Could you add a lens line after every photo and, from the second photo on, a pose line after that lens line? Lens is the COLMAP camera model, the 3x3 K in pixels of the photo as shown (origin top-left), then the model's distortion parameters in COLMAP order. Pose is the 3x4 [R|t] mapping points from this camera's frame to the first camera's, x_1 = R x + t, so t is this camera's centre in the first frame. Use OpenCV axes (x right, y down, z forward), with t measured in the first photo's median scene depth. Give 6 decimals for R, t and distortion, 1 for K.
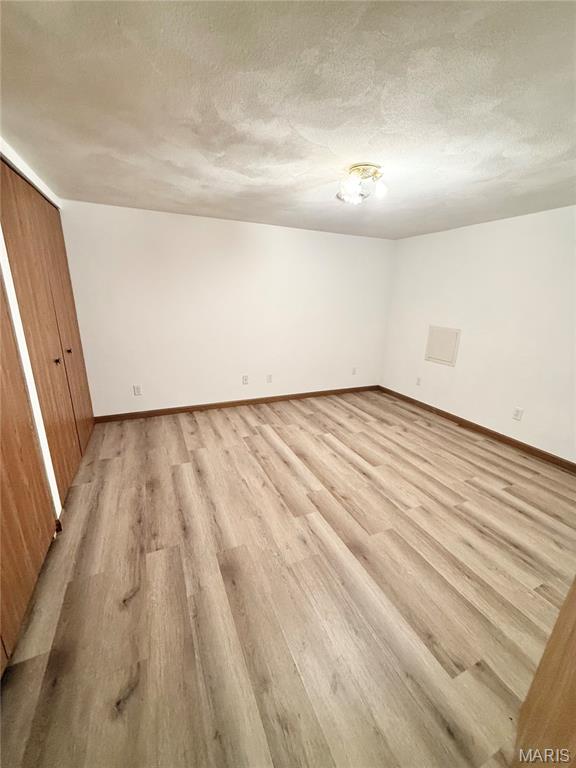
lens RADIAL K [[306.4, 0, 289.2], [0, 306.4, 383.8], [0, 0, 1]] dist [0.000694, -0.000082]
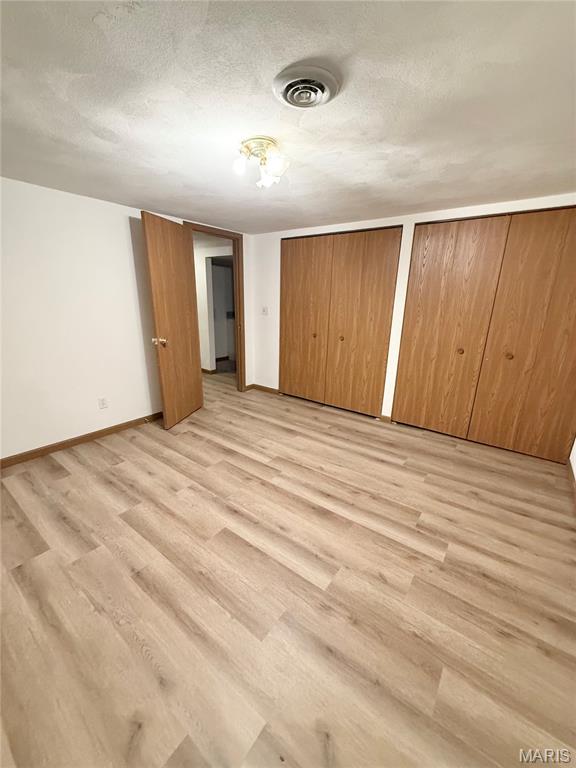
lens RADIAL K [[306.4, 0, 288.8], [0, 306.4, 382.3], [0, 0, 1]] dist [0.000694, -0.000082]
pose [[-0.872746, 0.095398, -0.478763, 0.472904], [-0.177444, 0.851647, 0.493165, -0.416178], [0.454784, 0.515361, -0.726343, 1.462619]]
